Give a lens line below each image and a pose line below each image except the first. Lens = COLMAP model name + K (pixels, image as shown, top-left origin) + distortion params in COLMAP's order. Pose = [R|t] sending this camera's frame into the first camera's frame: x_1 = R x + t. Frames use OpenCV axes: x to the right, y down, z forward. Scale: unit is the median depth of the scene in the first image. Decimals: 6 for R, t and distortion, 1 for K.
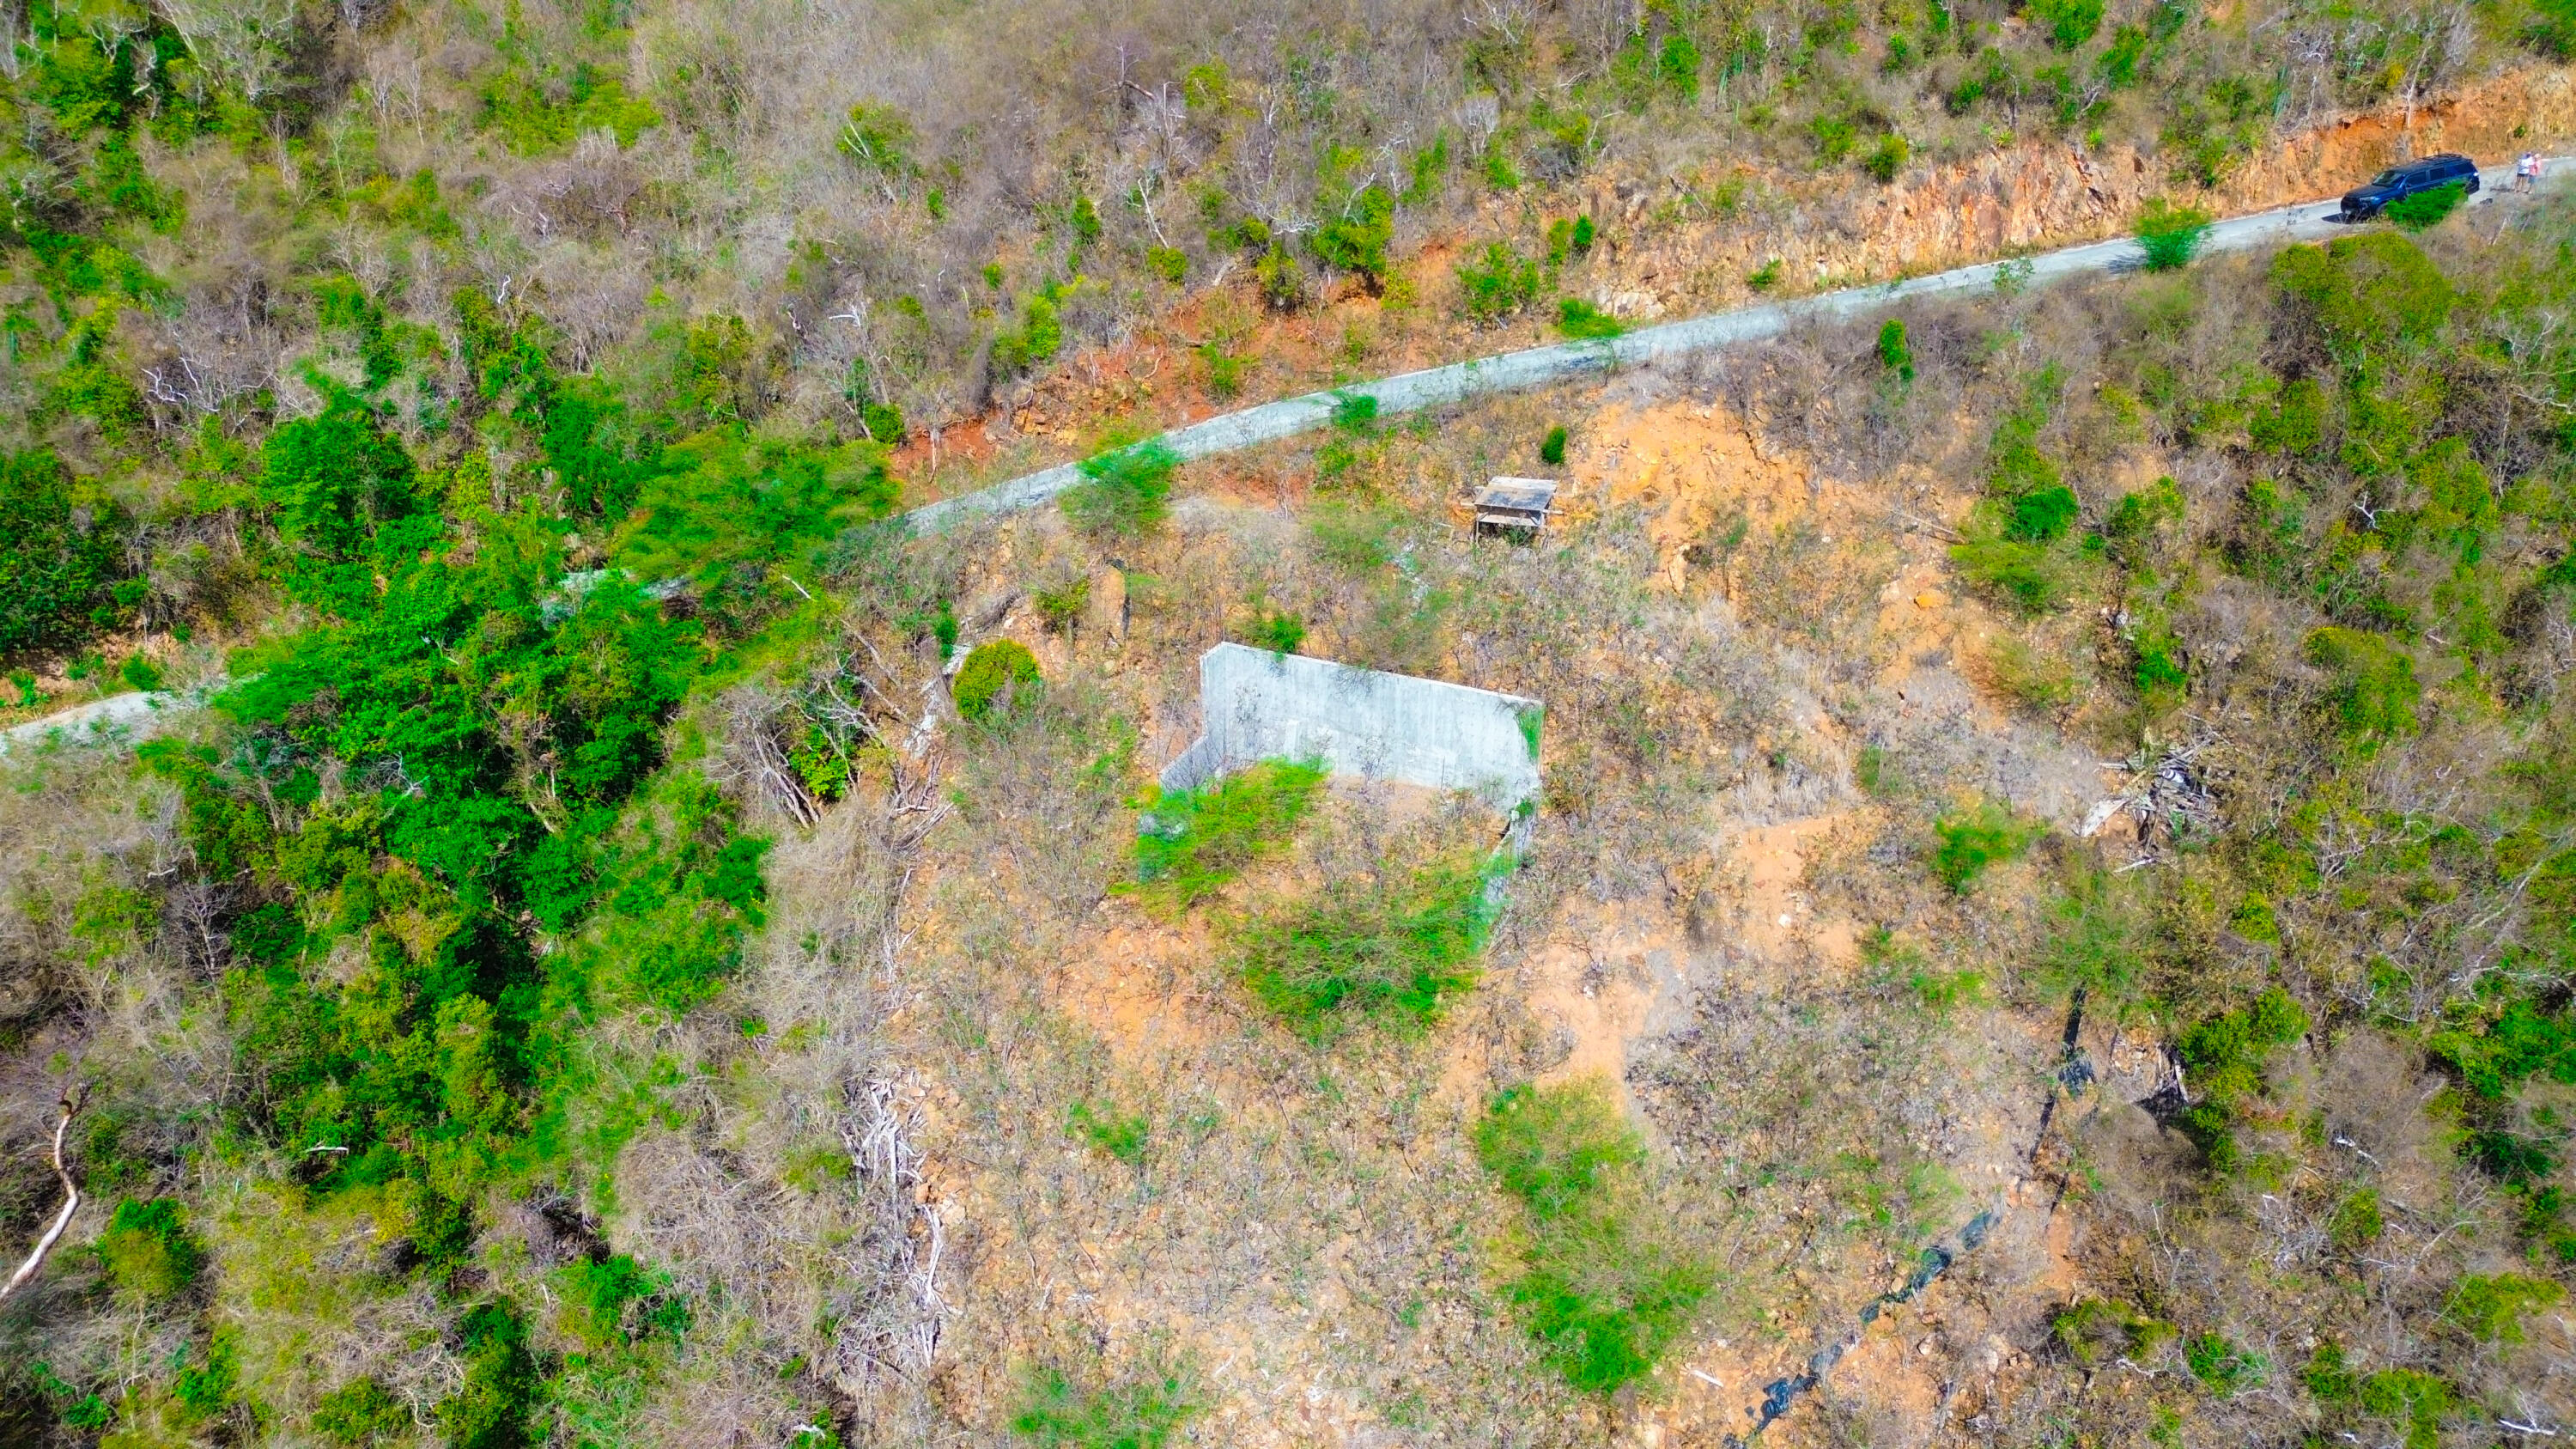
lens RADIAL K [[1820.0, 0, 1291.8], [0, 1820.0, 730.9], [0, 0, 1]] dist [0.079662, -0.083287]
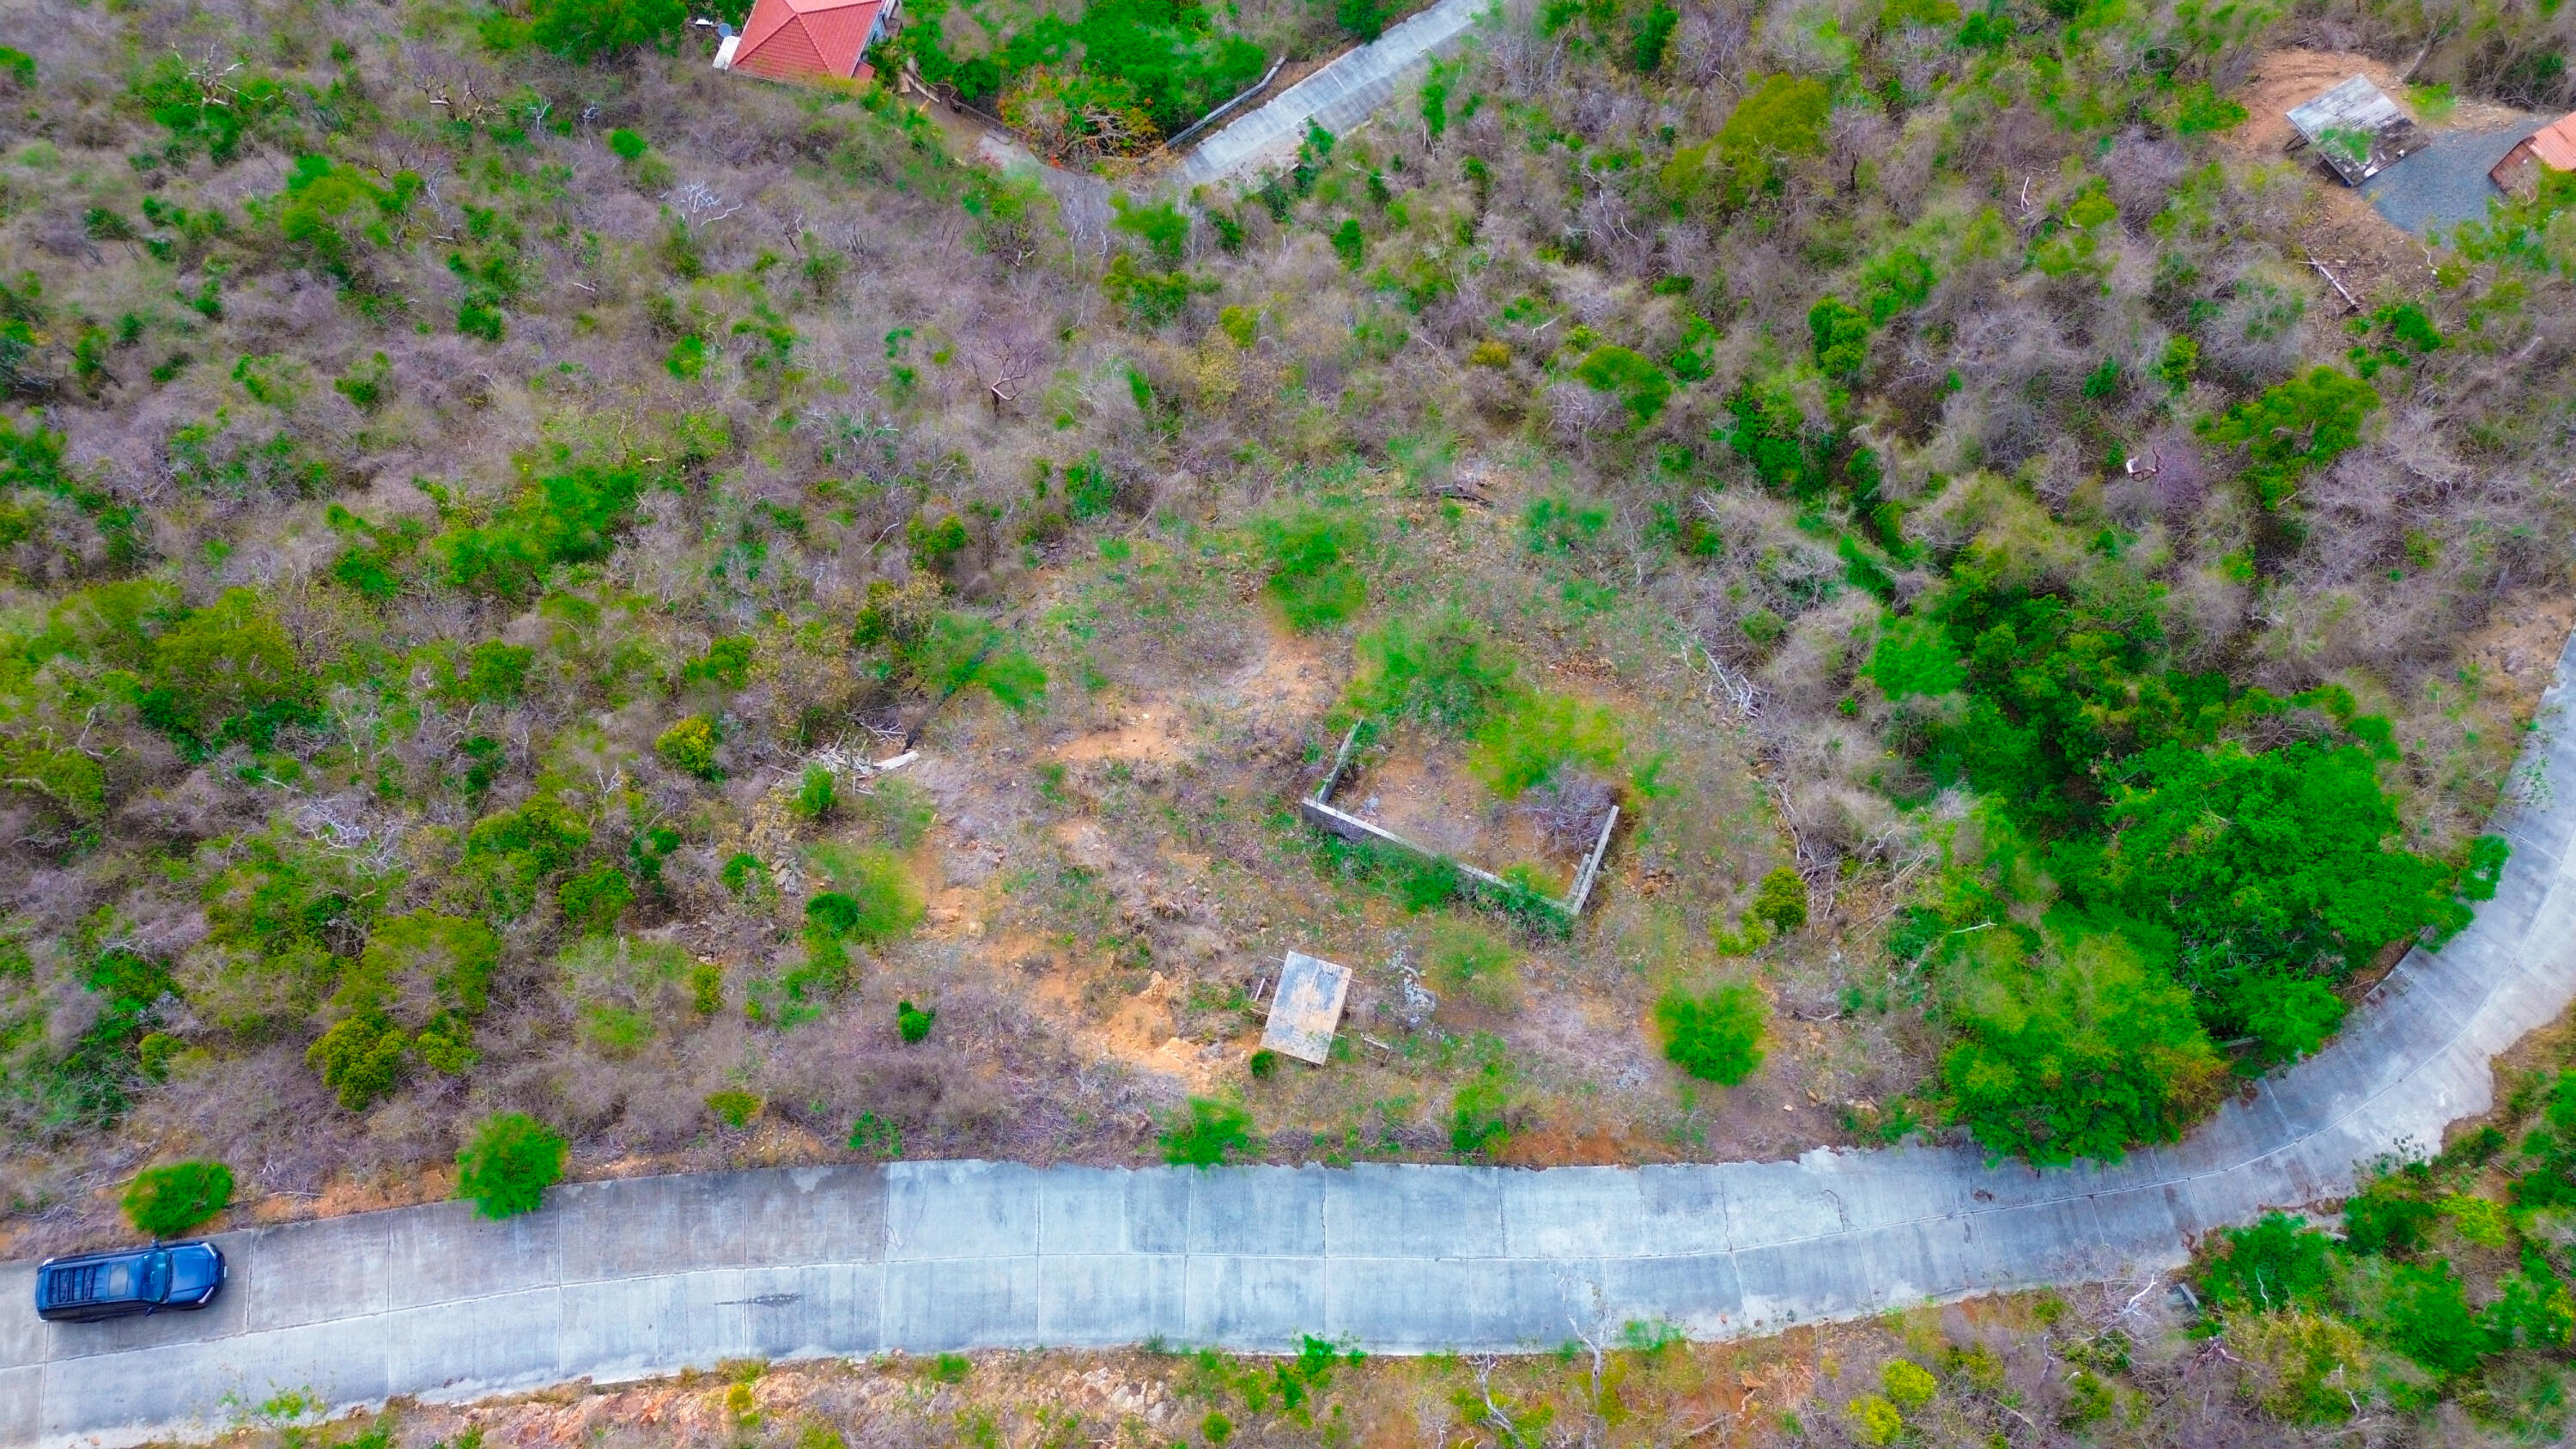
lens RADIAL K [[1820.0, 0, 1291.8], [0, 1820.0, 730.9], [0, 0, 1]] dist [0.079662, -0.083287]
pose [[-0.999852, 0.015840, 0.006727, 0.130137], [0.005804, -0.057564, 0.998325, -1.183320], [0.016201, 0.998216, 0.057464, 0.838205]]
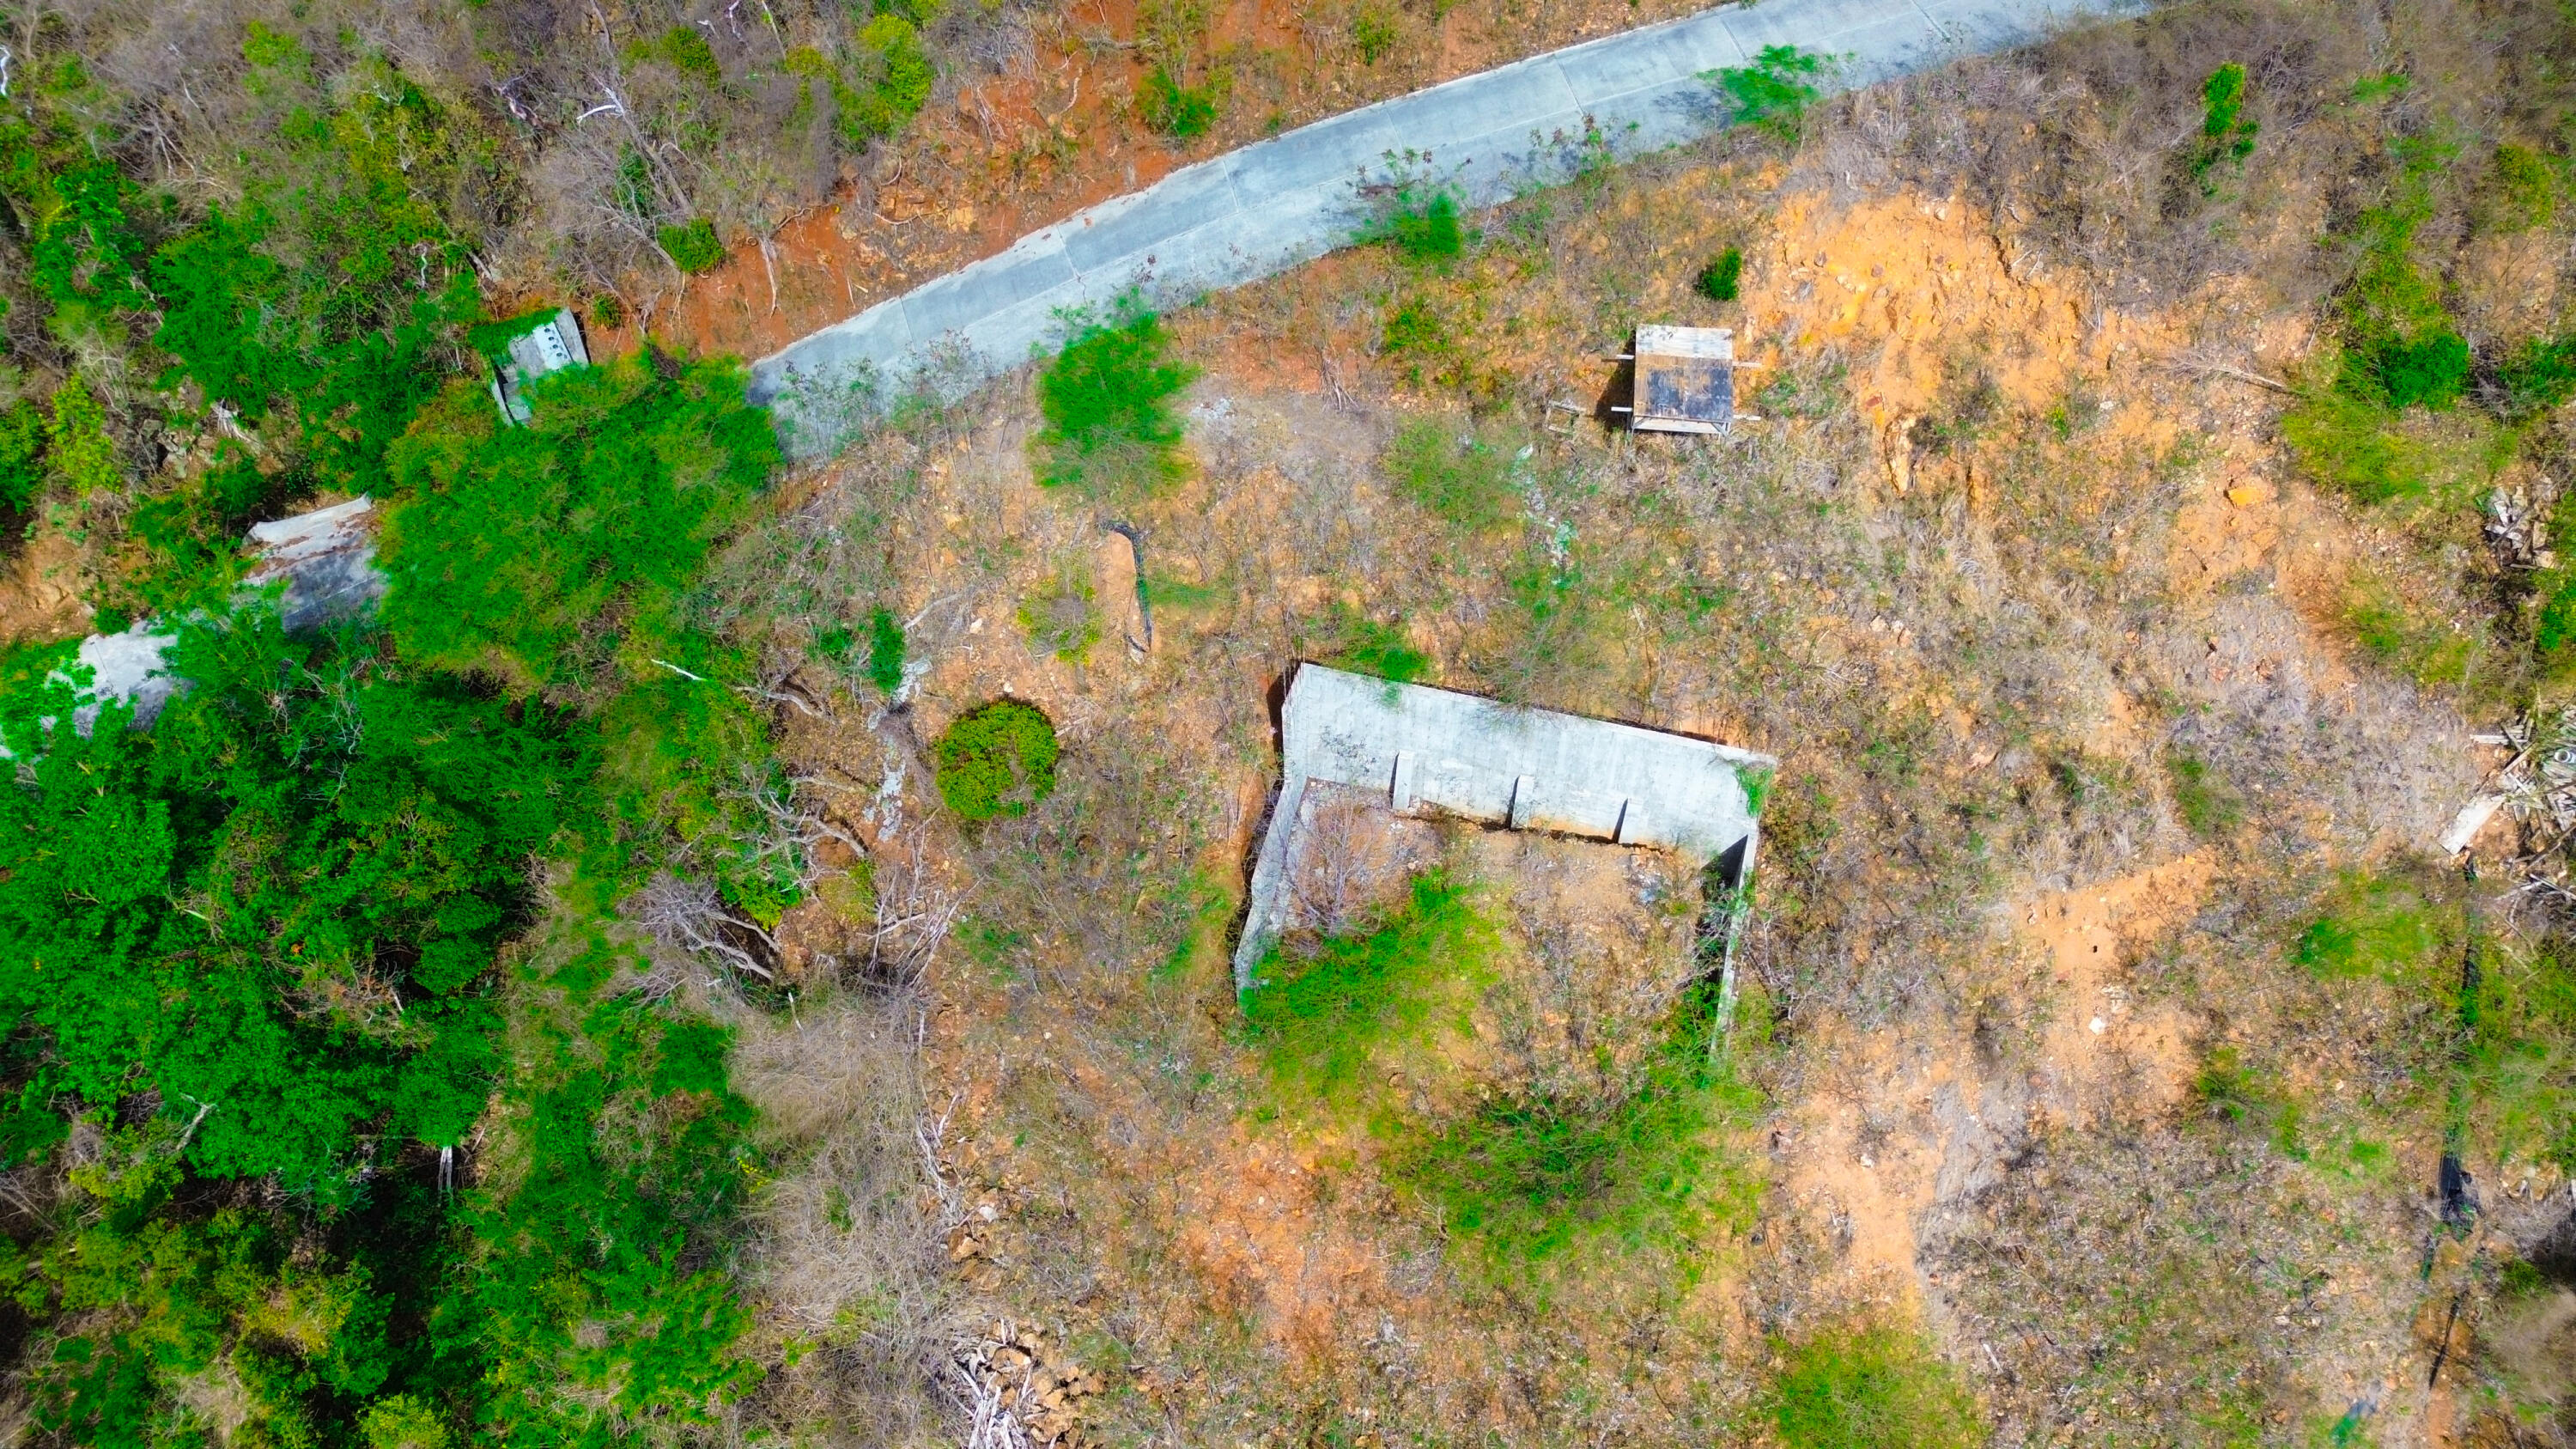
lens RADIAL K [[1831.7, 0, 1279.8], [0, 1831.7, 715.0], [0, 0, 1]] dist [0.032607, -0.000050]
pose [[0.985499, -0.138176, 0.098486, -0.122655], [0.082752, 0.898089, 0.431958, -0.348425], [-0.148135, -0.417544, 0.896500, 0.358200]]
